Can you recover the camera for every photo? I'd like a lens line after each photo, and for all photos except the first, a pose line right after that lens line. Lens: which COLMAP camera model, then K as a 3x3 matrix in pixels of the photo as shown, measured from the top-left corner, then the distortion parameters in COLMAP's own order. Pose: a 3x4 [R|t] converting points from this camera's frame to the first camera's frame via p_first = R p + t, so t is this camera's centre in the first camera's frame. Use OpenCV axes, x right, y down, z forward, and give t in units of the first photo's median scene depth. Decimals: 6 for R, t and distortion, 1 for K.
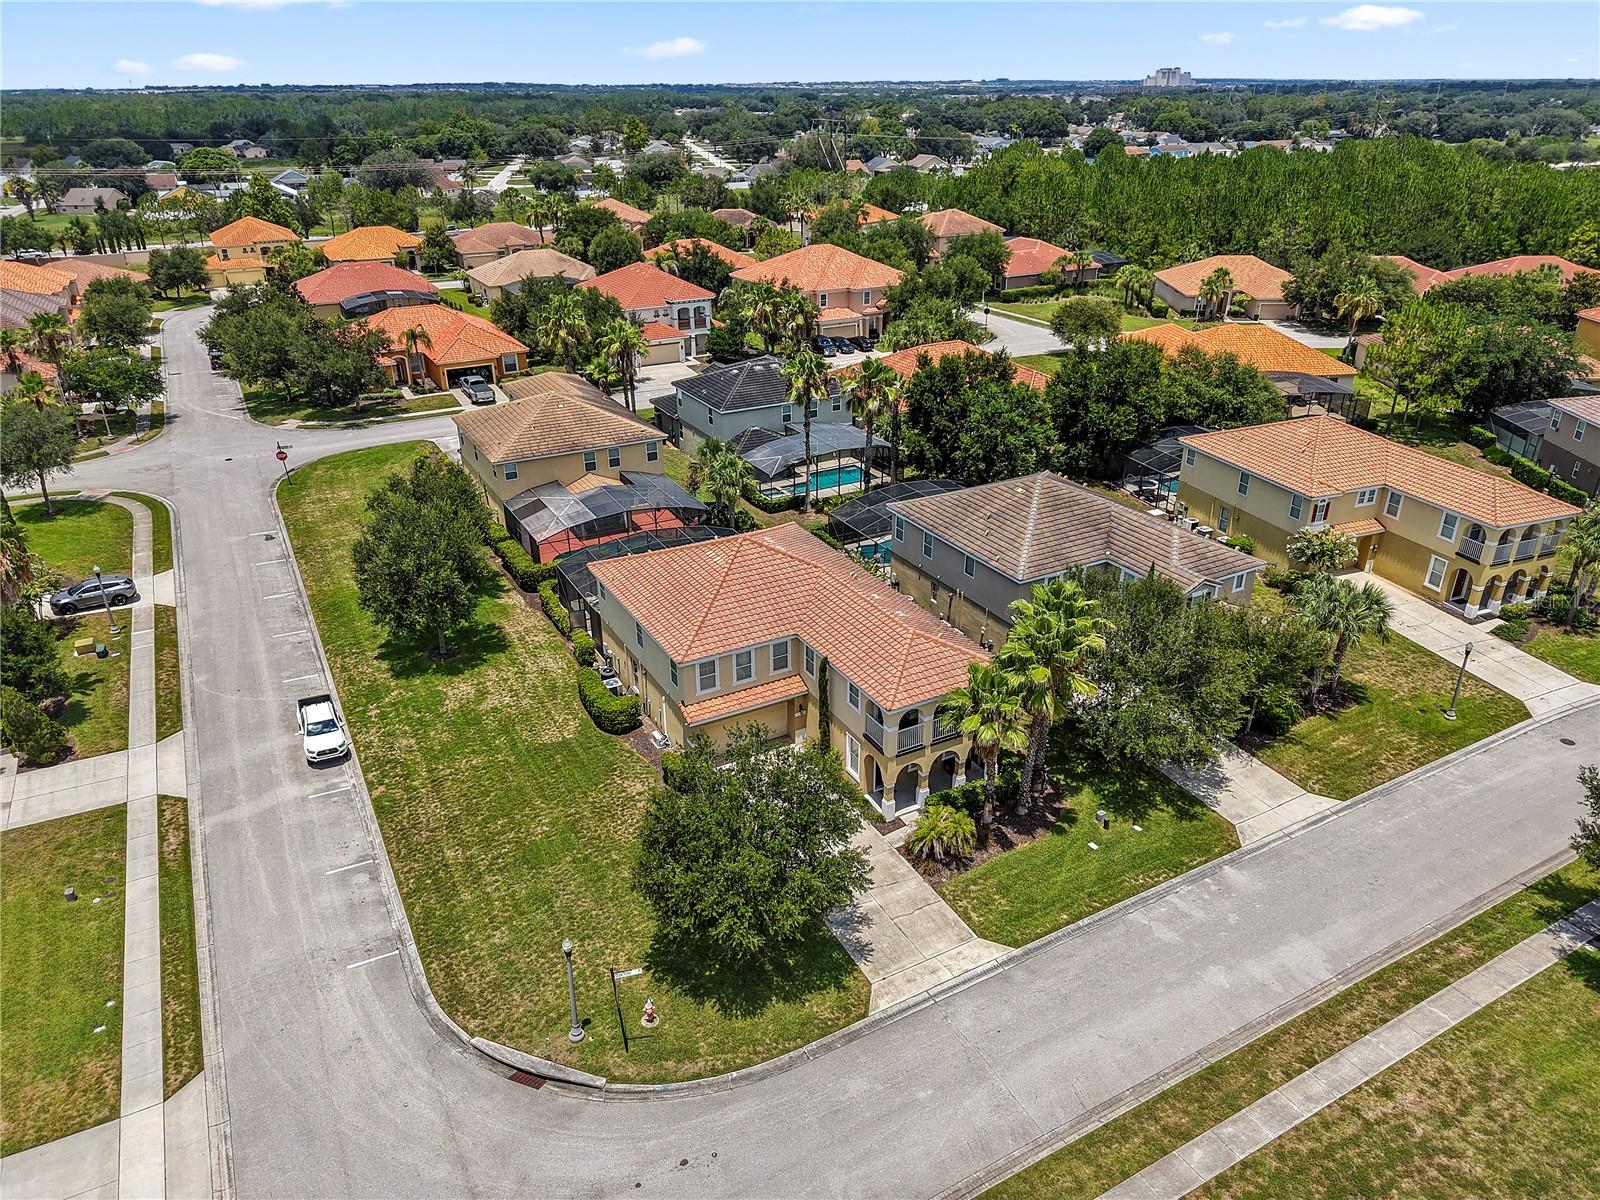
lens RADIAL K [[1068.2, 0, 804.7], [0, 1068.2, 586.2], [0, 0, 1]] dist [0.018598, -0.018938]
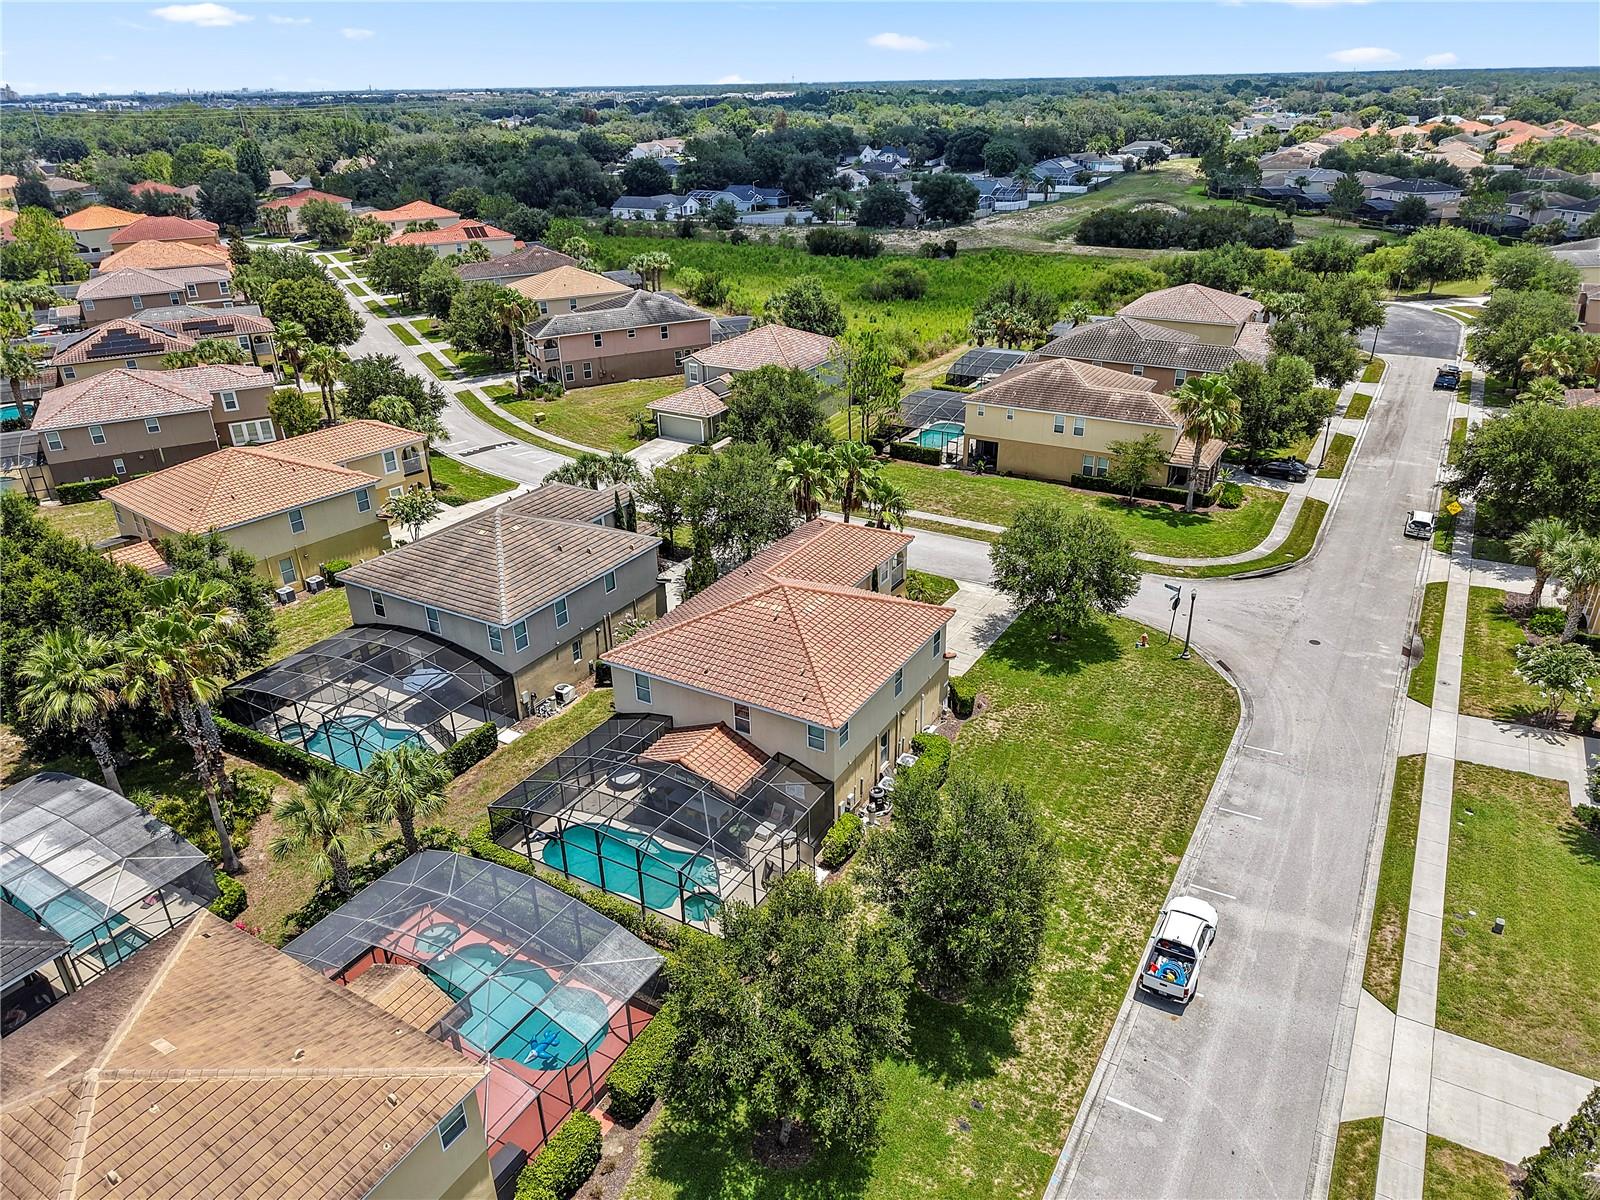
lens RADIAL K [[1068.2, 0, 798.6], [0, 1068.2, 628.0], [0, 0, 1]] dist [0.018598, -0.018938]
pose [[-0.506413, -0.386562, 0.770789, -0.815743], [0.376019, 0.705421, 0.600825, -0.583496], [-0.775987, 0.594097, -0.211880, 1.244705]]
